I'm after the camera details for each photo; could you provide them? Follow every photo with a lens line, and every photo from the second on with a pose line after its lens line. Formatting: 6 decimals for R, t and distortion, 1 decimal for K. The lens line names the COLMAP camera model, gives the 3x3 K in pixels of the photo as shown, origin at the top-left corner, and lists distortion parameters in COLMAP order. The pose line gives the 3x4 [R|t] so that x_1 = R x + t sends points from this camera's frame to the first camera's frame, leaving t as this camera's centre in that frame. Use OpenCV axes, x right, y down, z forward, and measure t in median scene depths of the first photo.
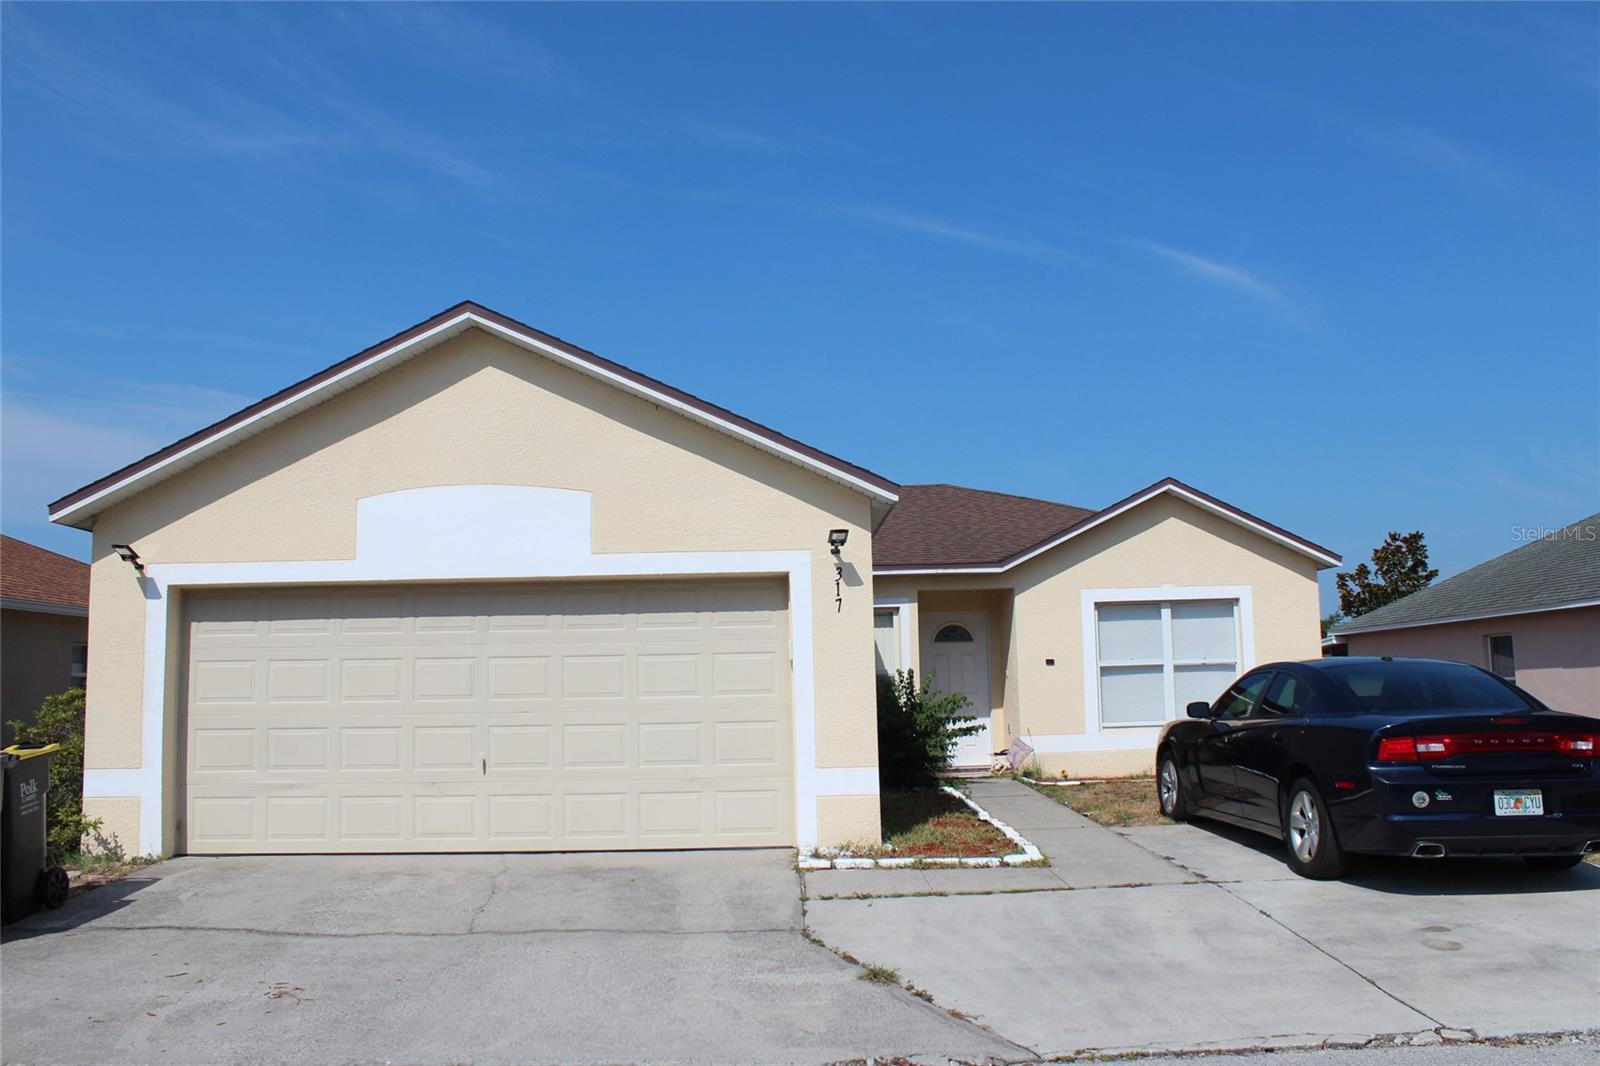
lens RADIAL K [[1321.0, 0, 841.3], [0, 1321.0, 534.6], [0, 0, 1]] dist [-0.177490, 0.198681]
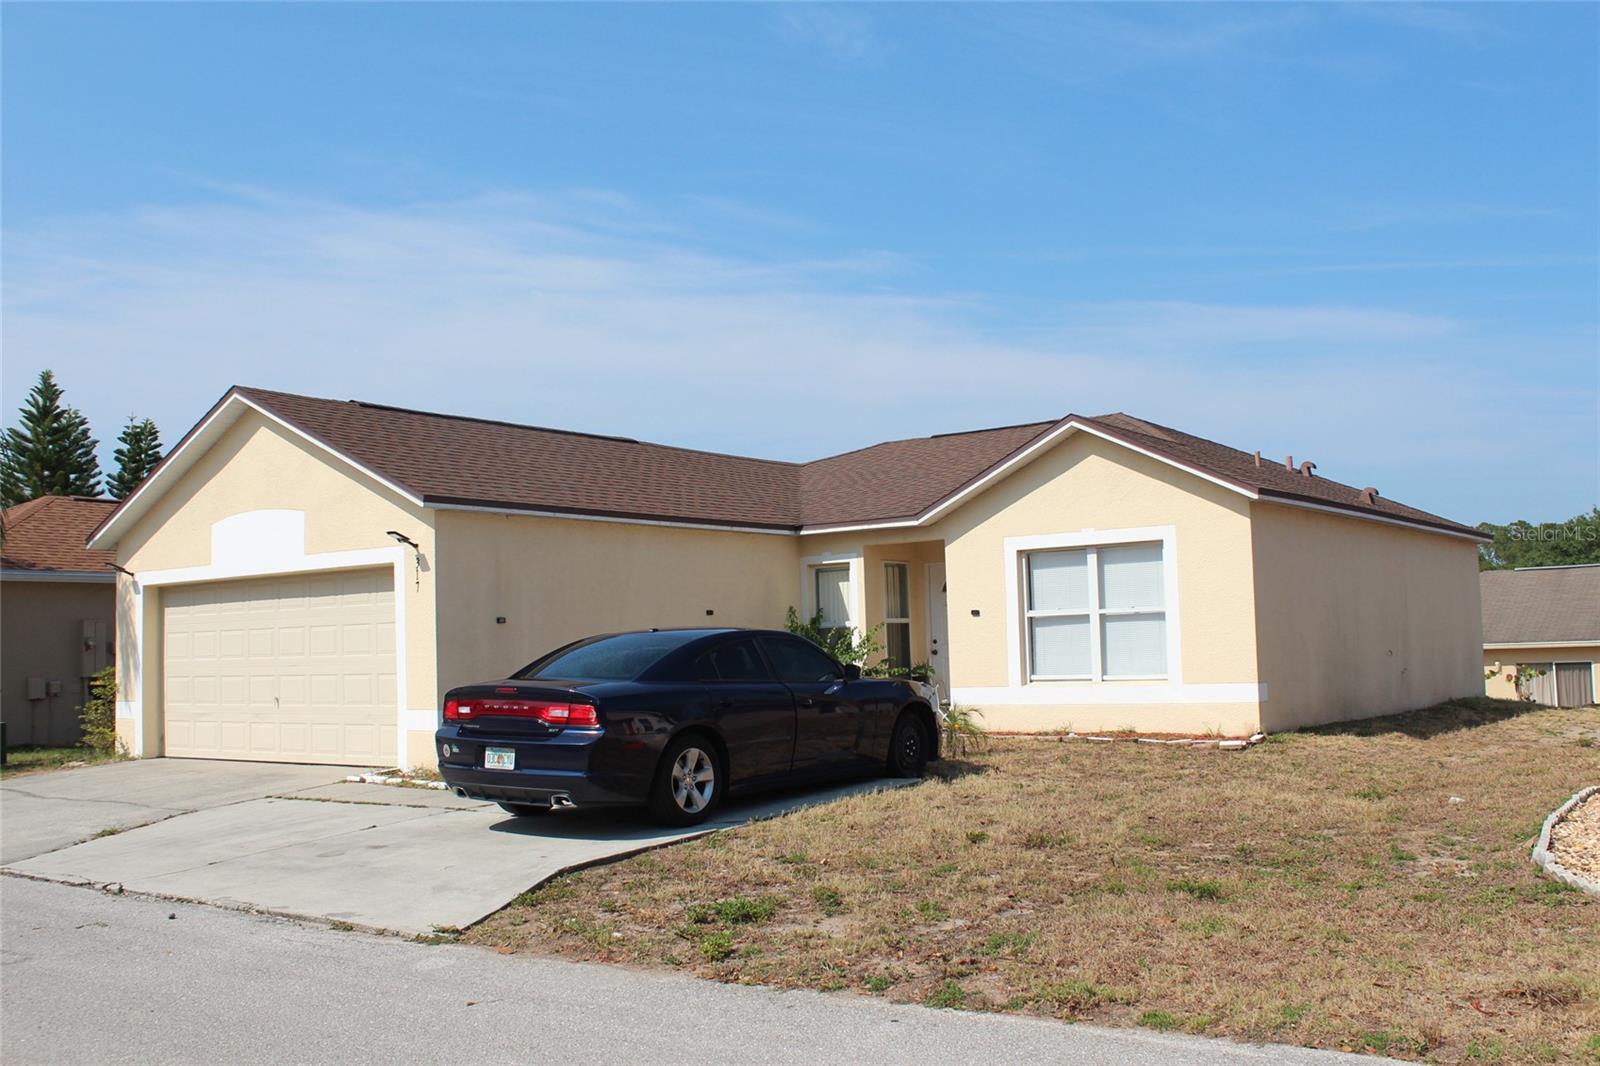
lens RADIAL K [[1506.1, 0, 800.0], [0, 1506.1, 533.0], [0, 0, 1]] dist [-0.001801, 0.003376]
pose [[0.777929, -0.044532, -0.626772, 1.240598], [0.083700, 0.995940, 0.033124, -0.017854], [0.622753, -0.078229, 0.778498, 0.067688]]
